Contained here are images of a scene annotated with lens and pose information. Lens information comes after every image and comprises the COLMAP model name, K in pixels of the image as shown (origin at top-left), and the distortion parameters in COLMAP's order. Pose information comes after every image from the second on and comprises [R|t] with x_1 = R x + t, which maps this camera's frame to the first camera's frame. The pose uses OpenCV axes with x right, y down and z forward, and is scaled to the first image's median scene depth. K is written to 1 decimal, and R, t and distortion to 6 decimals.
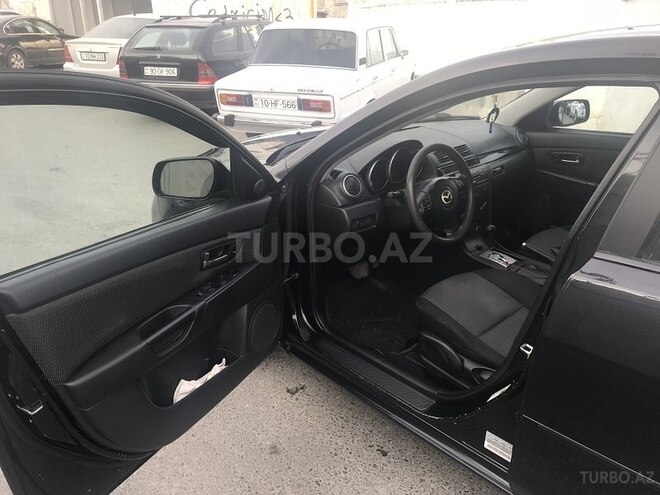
lens RADIAL K [[560.8, 0, 330.0], [0, 560.8, 247.5], [0, 0, 1]] dist [-0.000393, 0.005393]
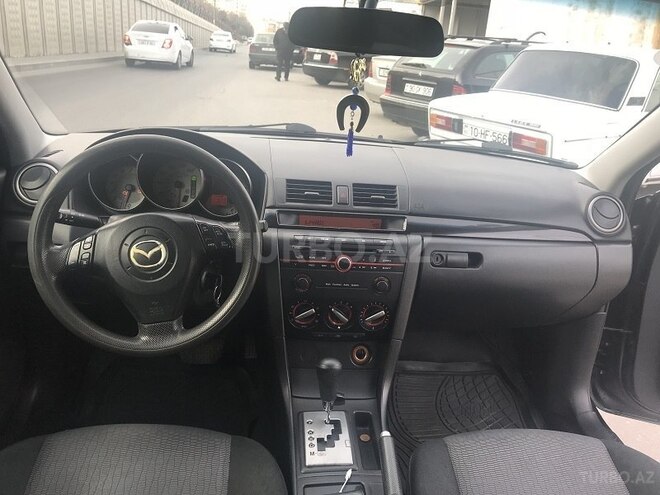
lens RADIAL K [[560.8, 0, 330.0], [0, 560.8, 247.5], [0, 0, 1]] dist [-0.000393, 0.005393]
pose [[0.801300, 0.268338, -0.534708, 0.193573], [-0.305189, 0.952072, 0.020440, -0.051656], [0.514565, 0.146808, 0.844790, 0.233459]]
